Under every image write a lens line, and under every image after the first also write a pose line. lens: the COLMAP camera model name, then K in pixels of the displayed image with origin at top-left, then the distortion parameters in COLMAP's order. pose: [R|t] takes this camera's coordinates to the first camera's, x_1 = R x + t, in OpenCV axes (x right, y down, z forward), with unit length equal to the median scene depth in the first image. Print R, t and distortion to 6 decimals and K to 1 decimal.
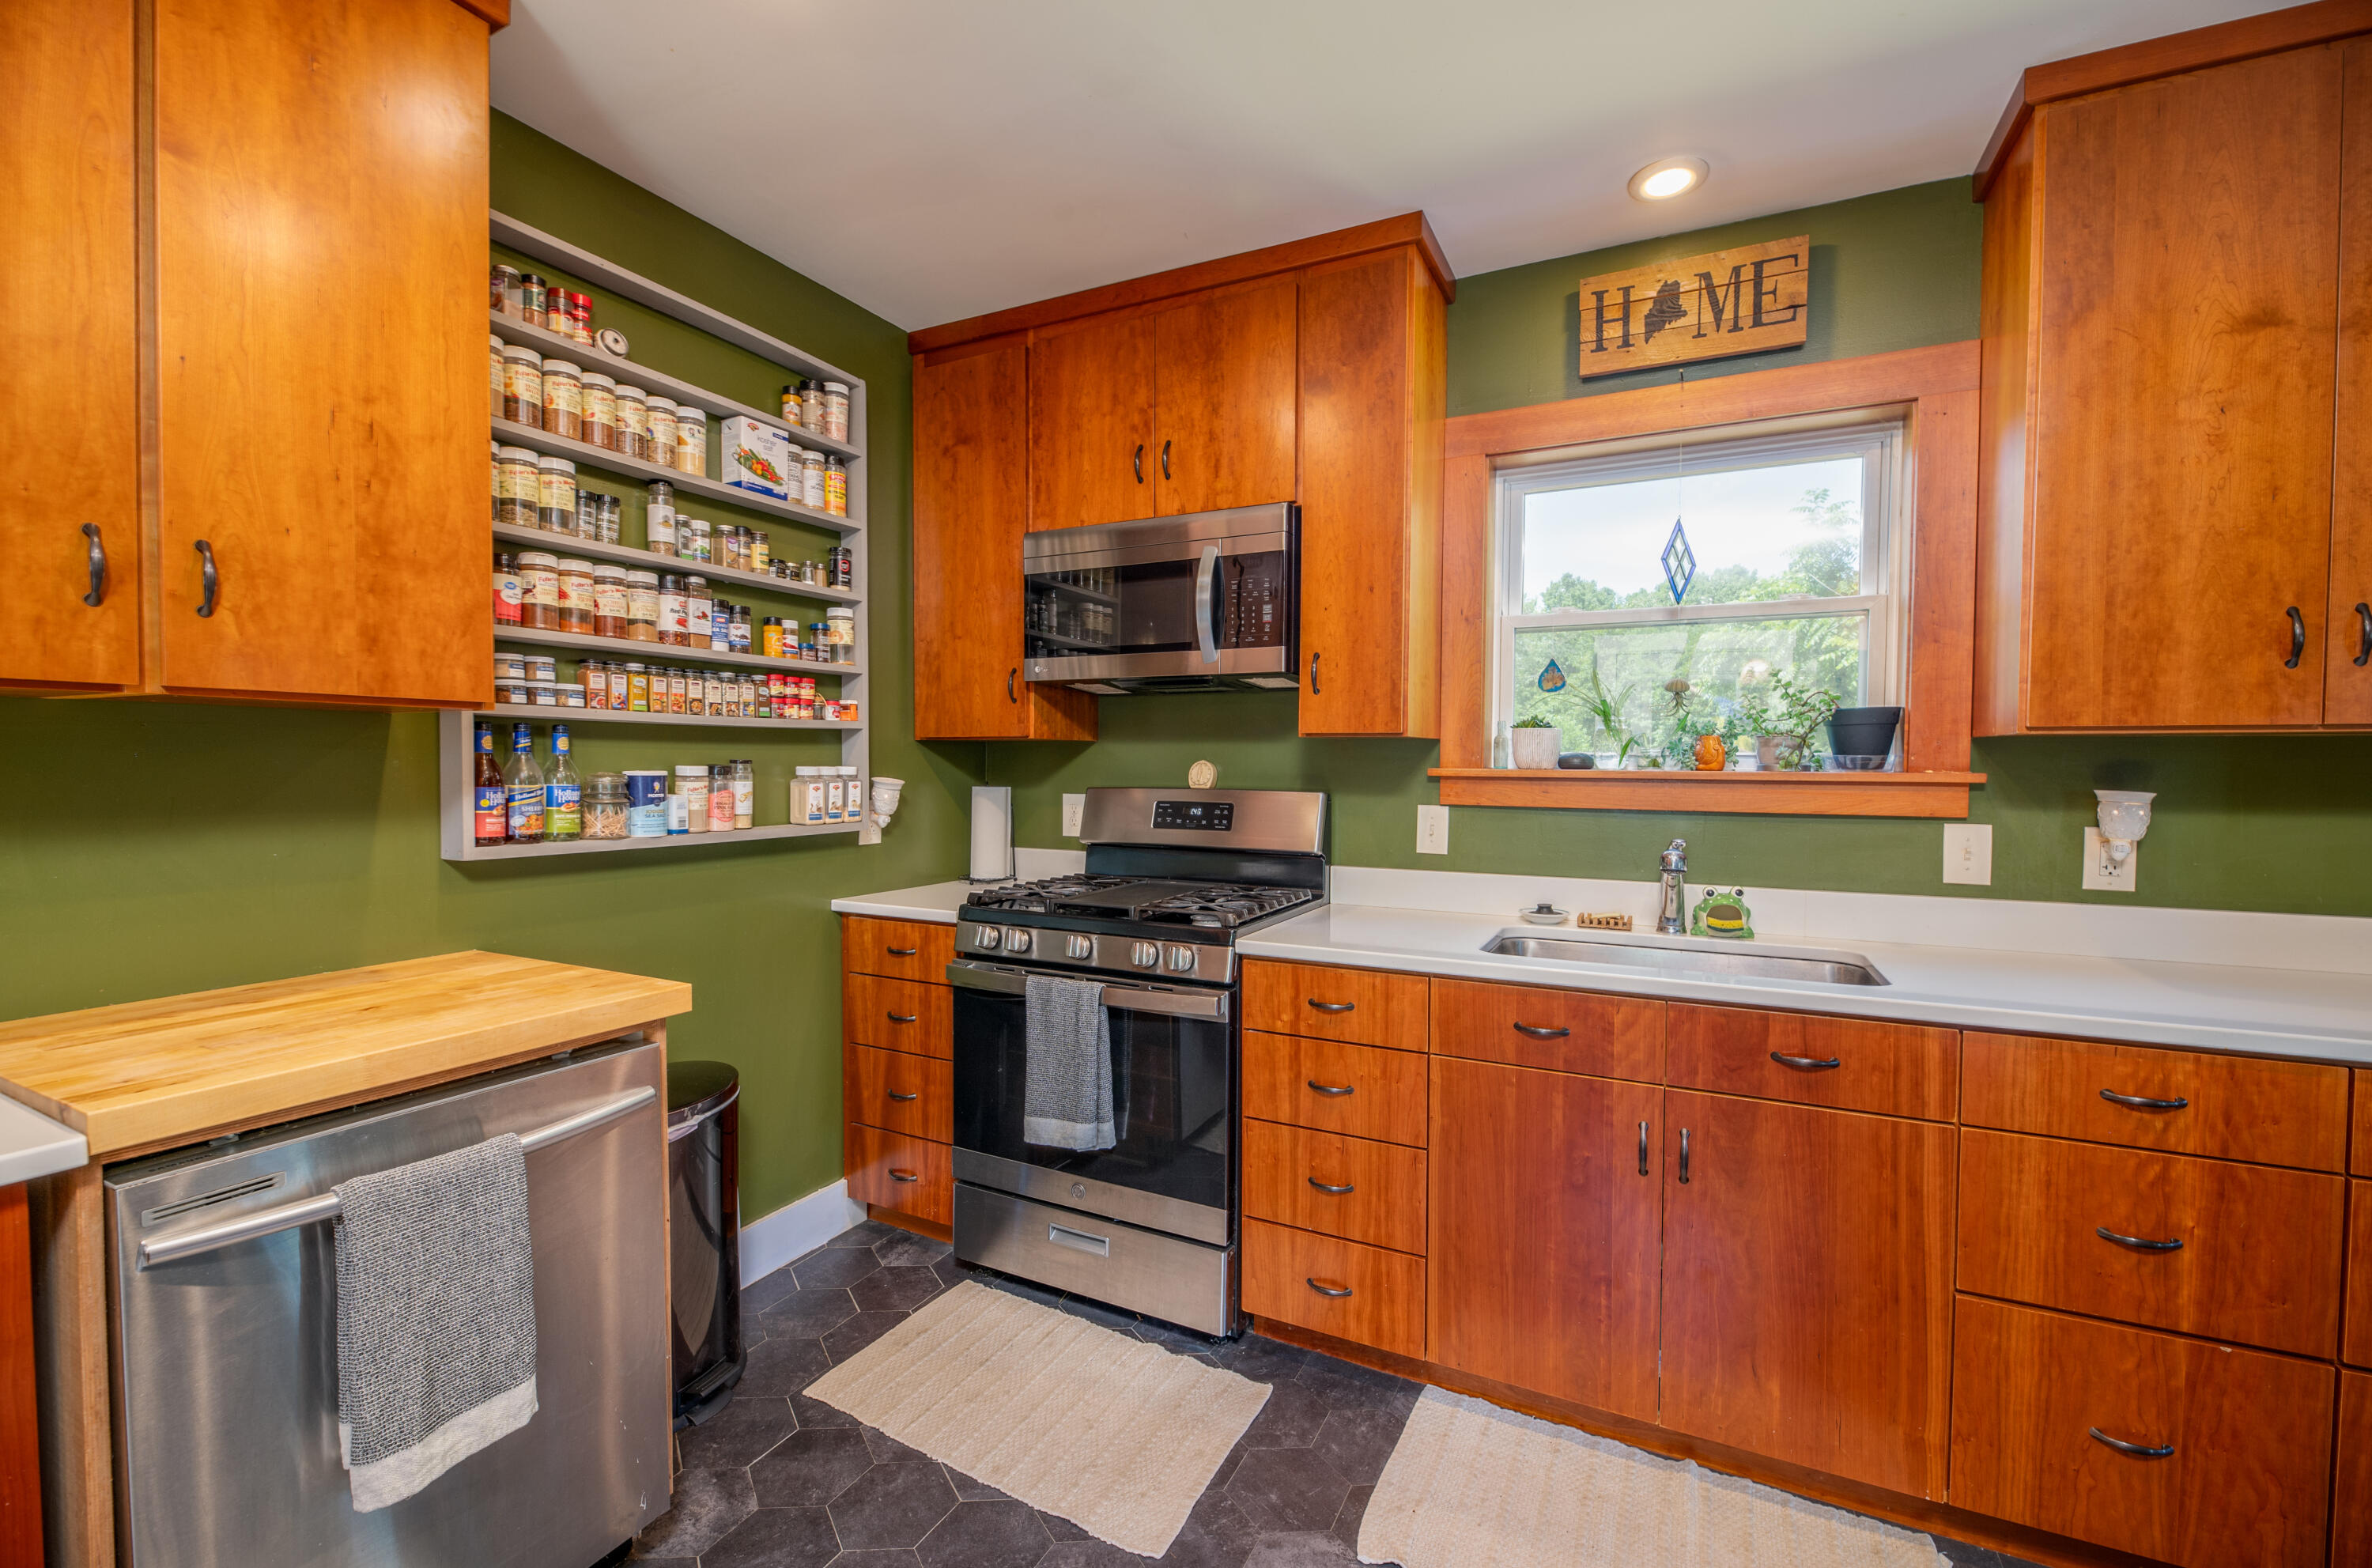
lens RADIAL K [[978.2, 0, 1194.5], [0, 978.2, 794.2], [0, 0, 1]] dist [-0.002314, -0.003206]
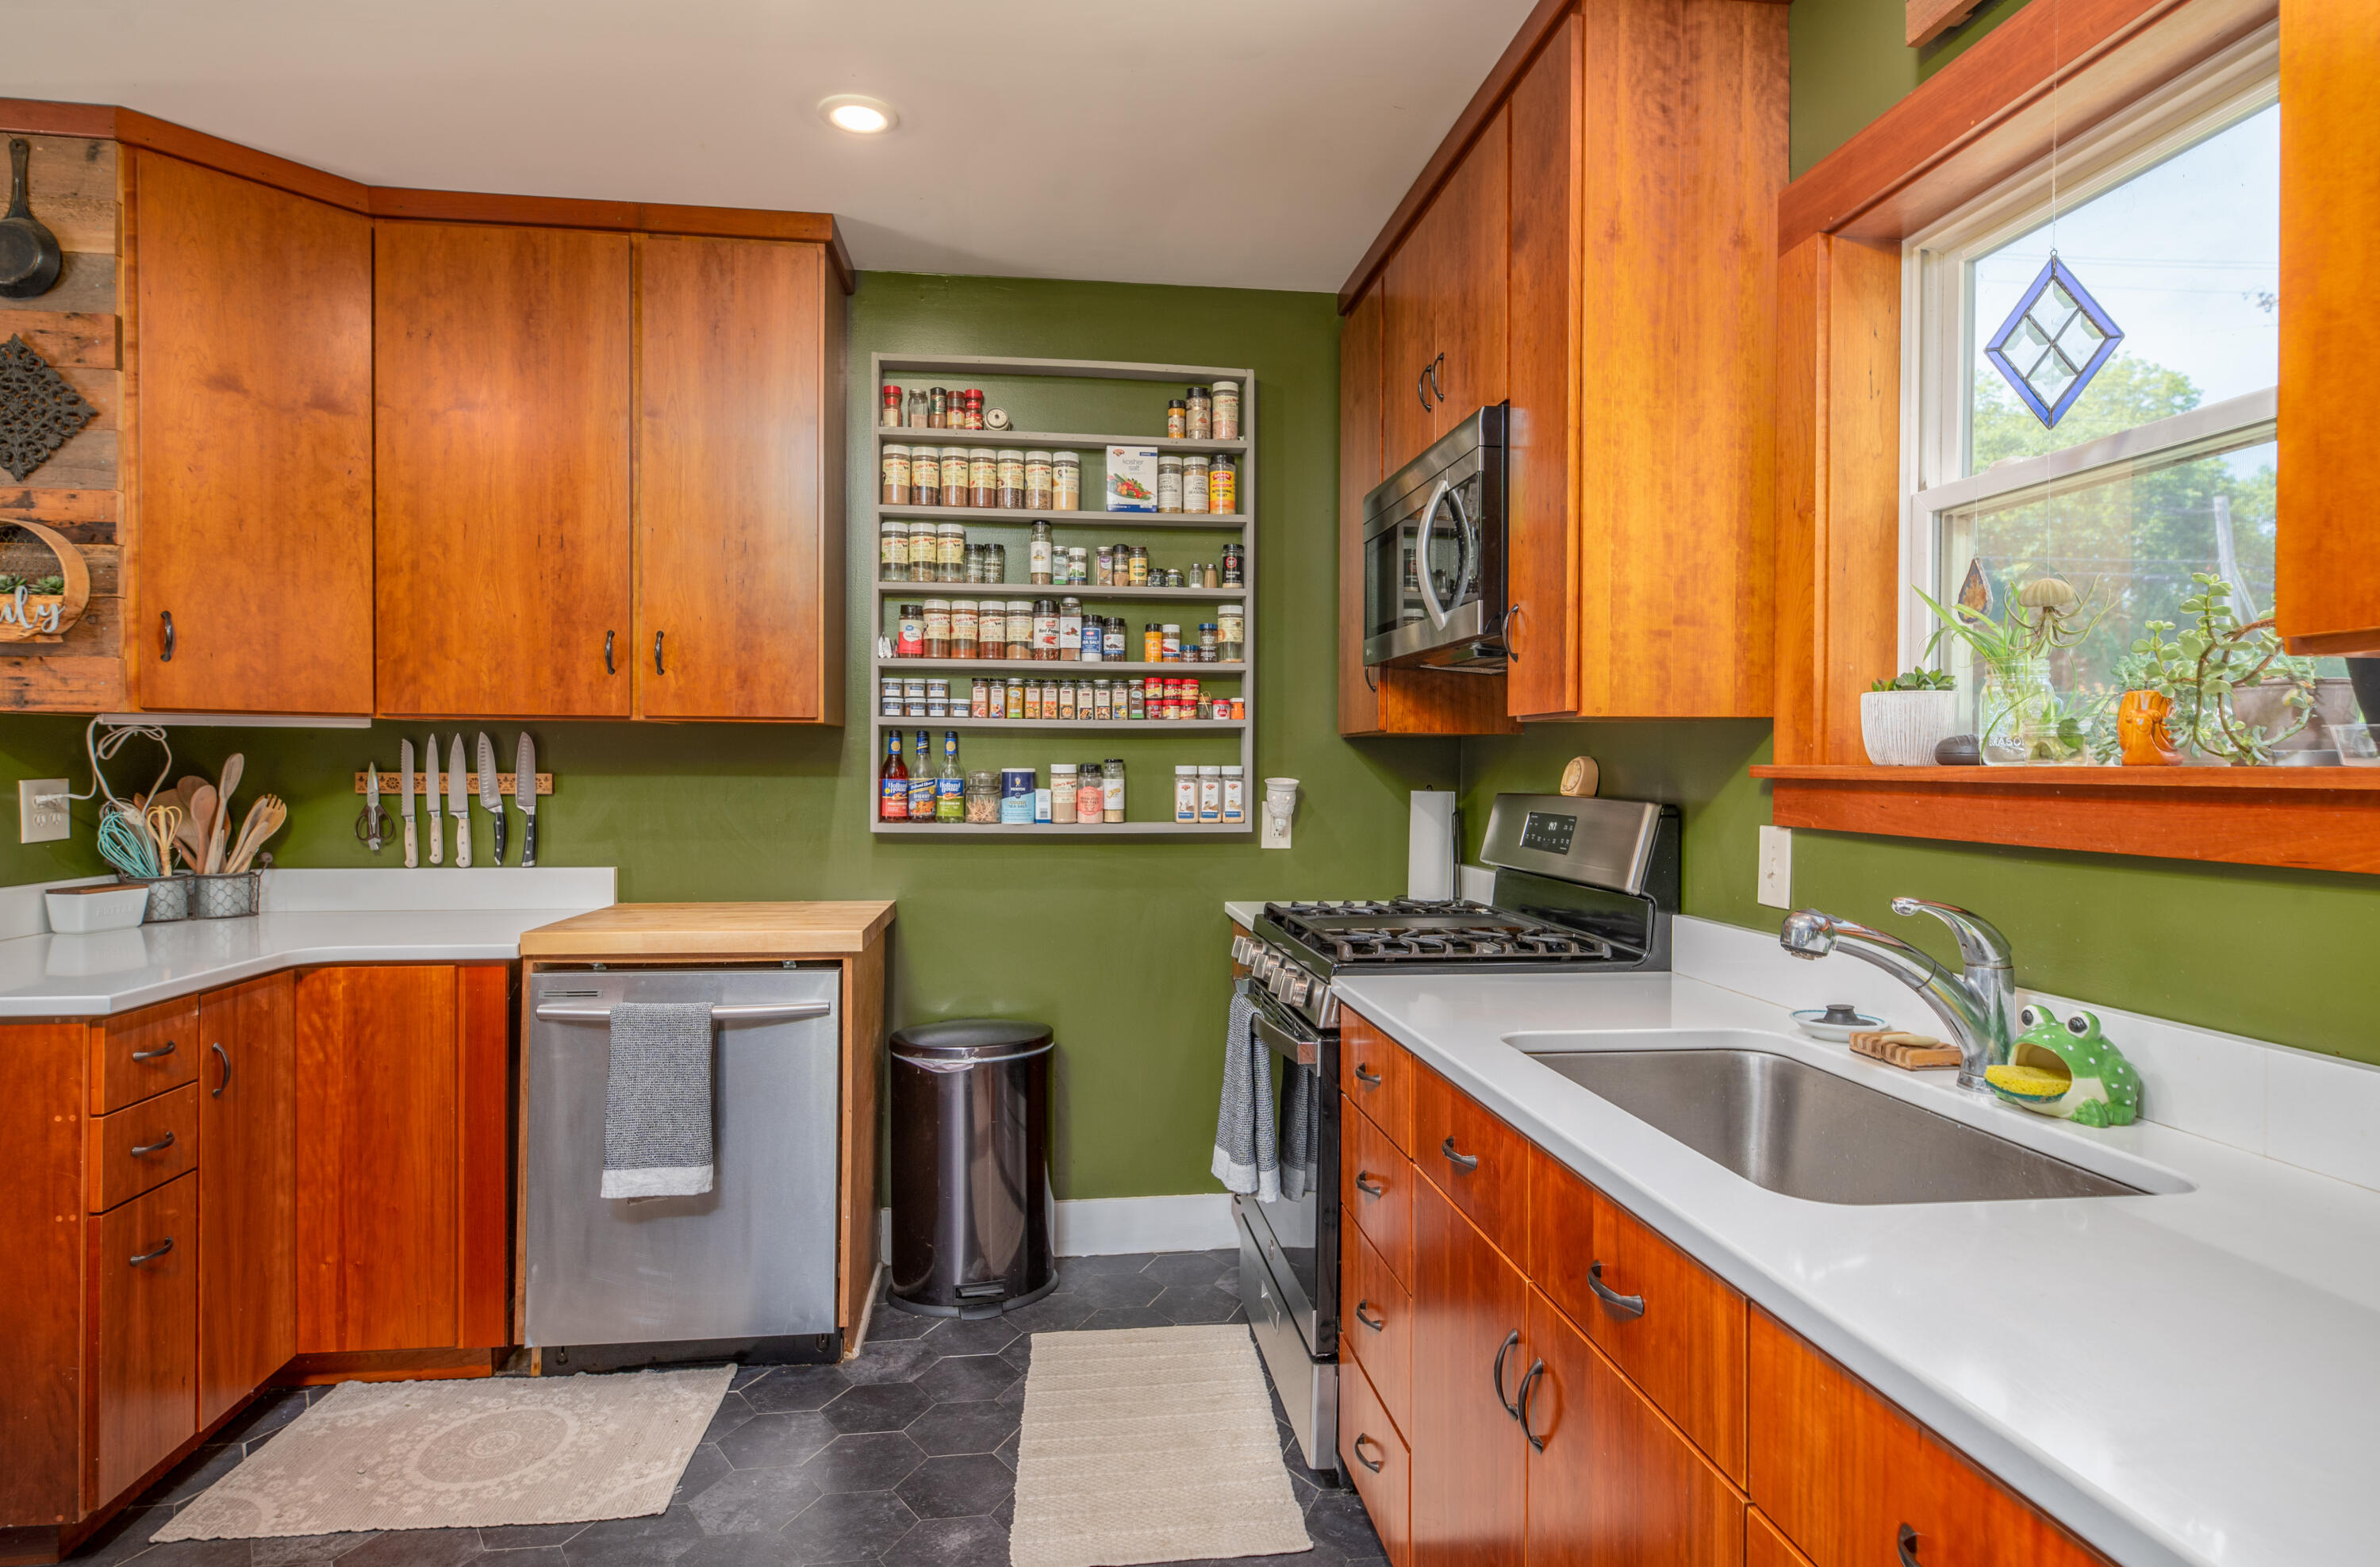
lens RADIAL K [[1276.9, 0, 1190.7], [0, 1276.9, 775.7], [0, 0, 1]] dist [0.000771, -0.001173]
pose [[0.560450, 0.002618, -0.828184, 0.837987], [-0.029620, 0.999419, -0.016886, 0.004917], [0.827659, 0.033995, 0.560201, 0.305650]]
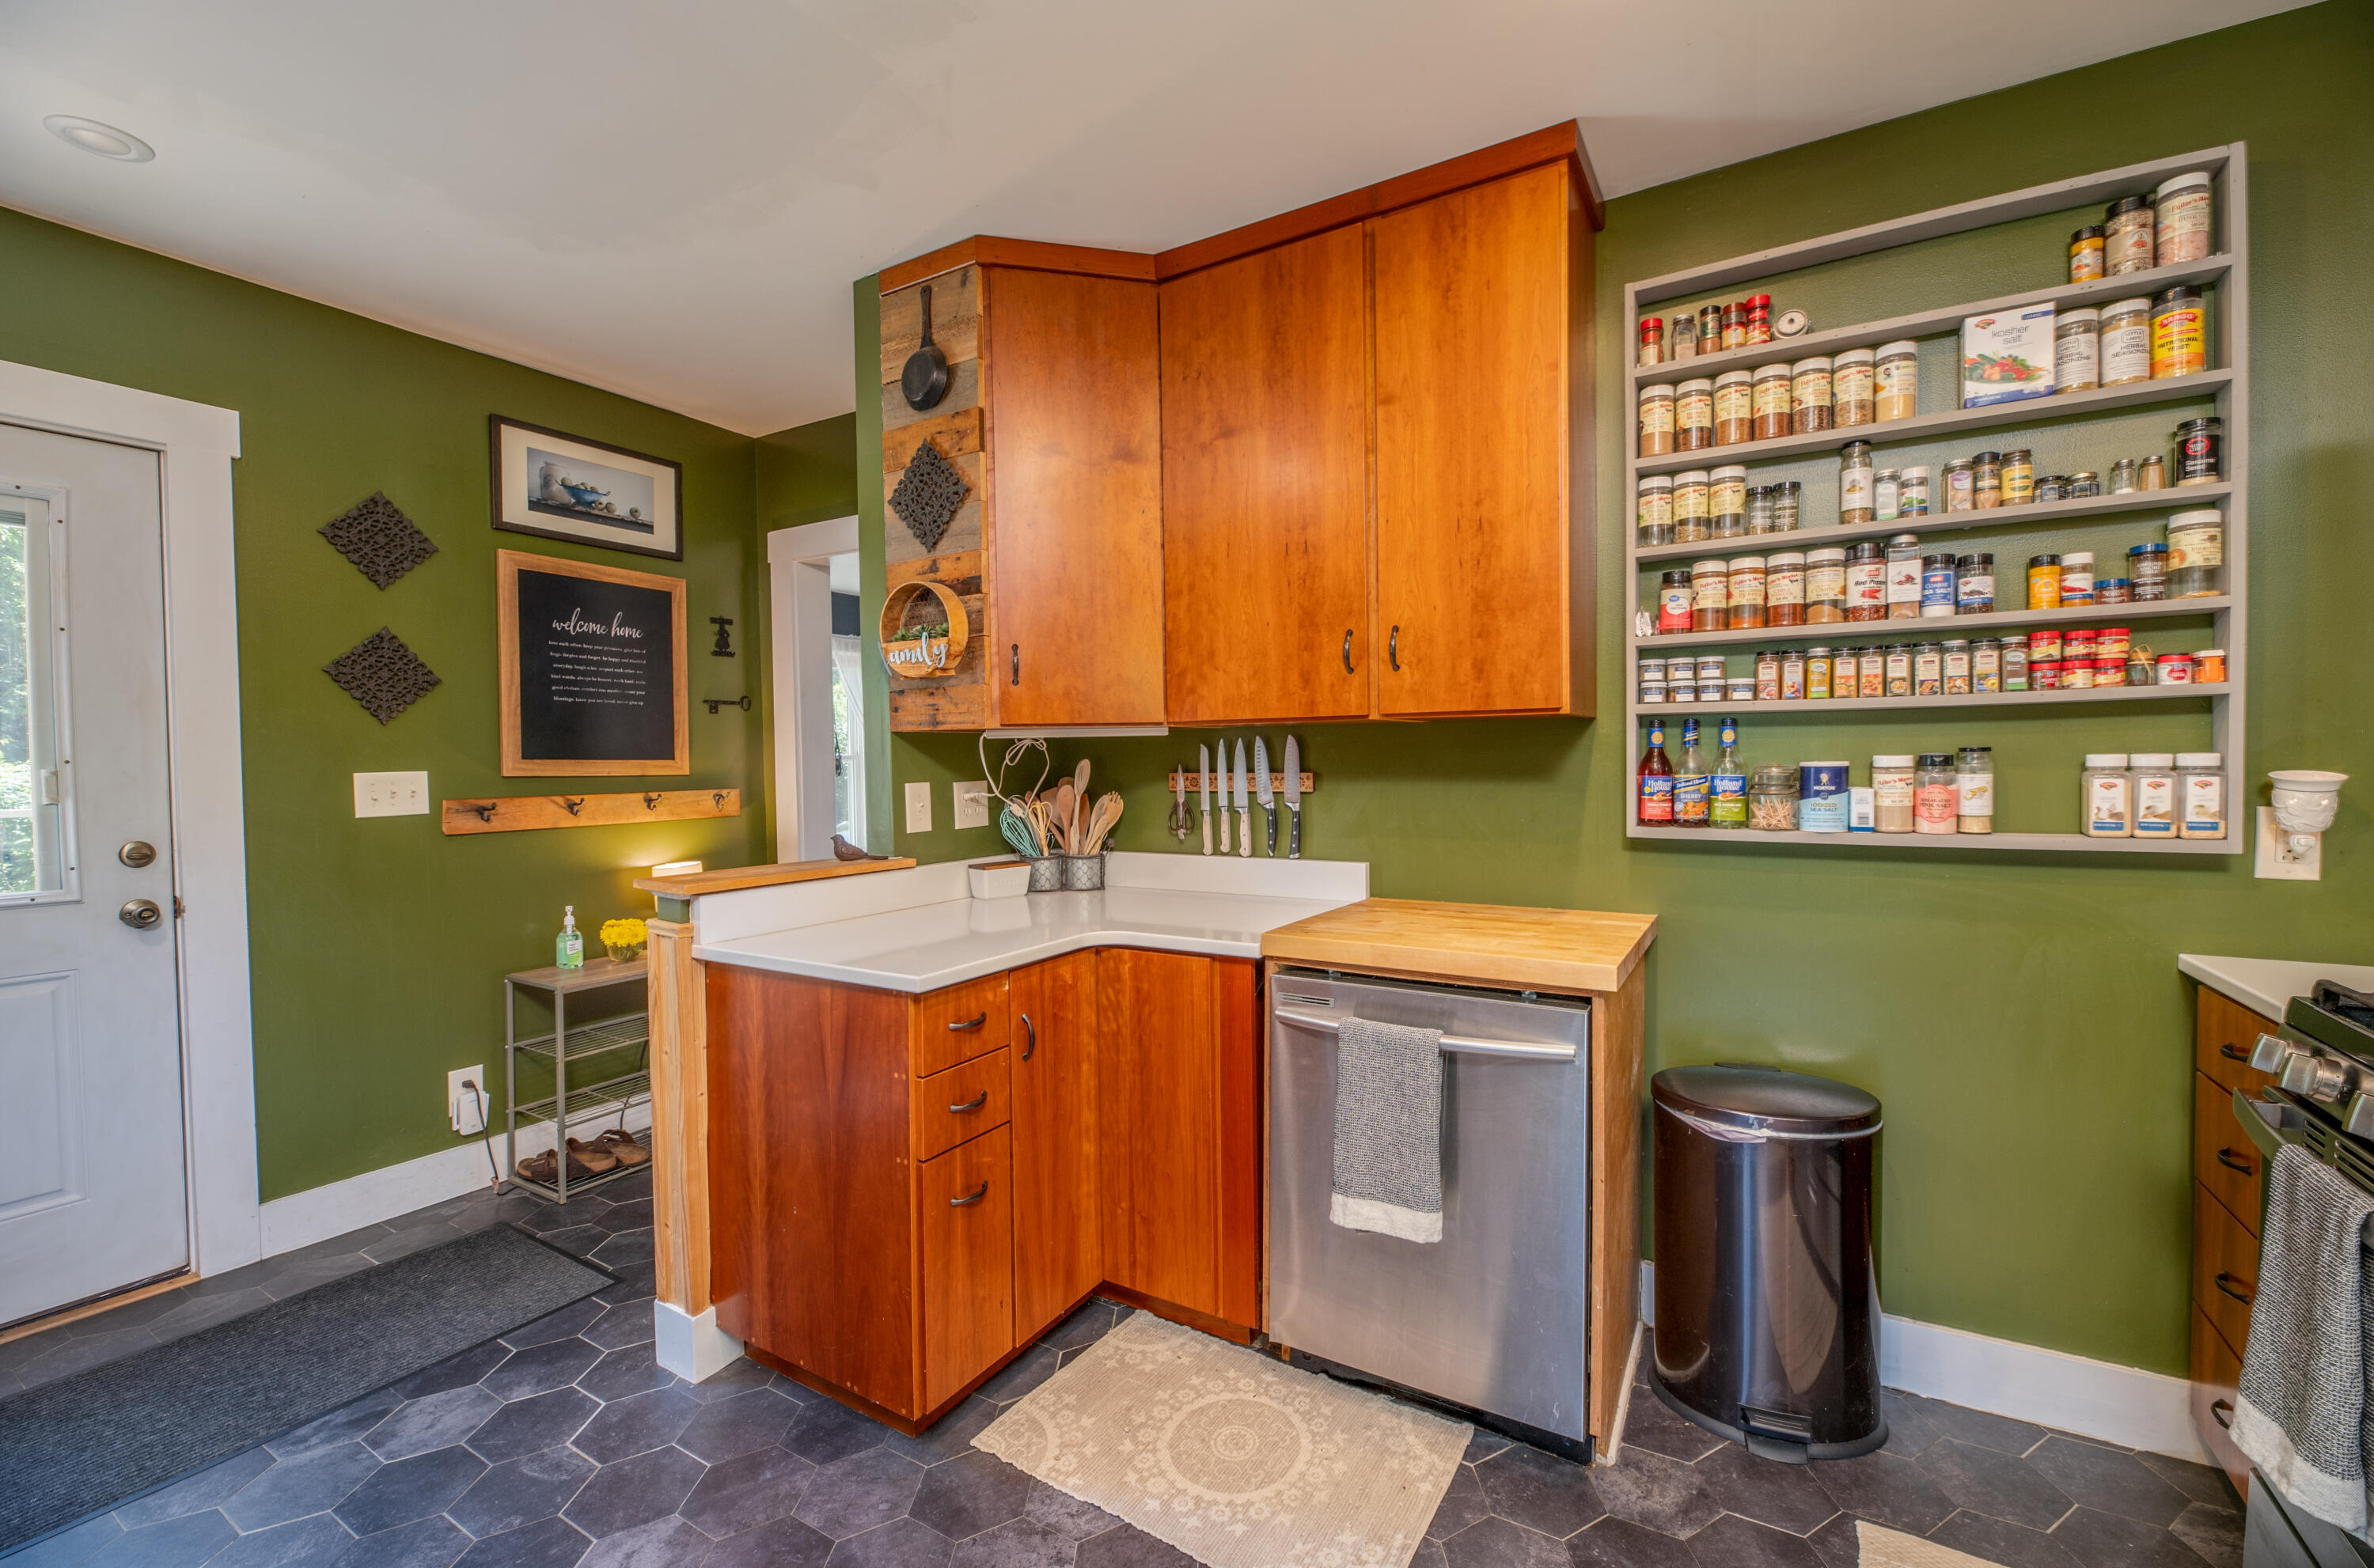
lens RADIAL K [[978.8, 0, 1201.7], [0, 978.8, 785.1], [0, 0, 1]] dist [-0.002314, -0.003206]
pose [[-0.061909, 0.020146, -0.997878, 0.410867], [-0.021382, 0.999540, 0.021506, -0.008651], [0.997853, 0.022668, -0.061450, 0.462009]]
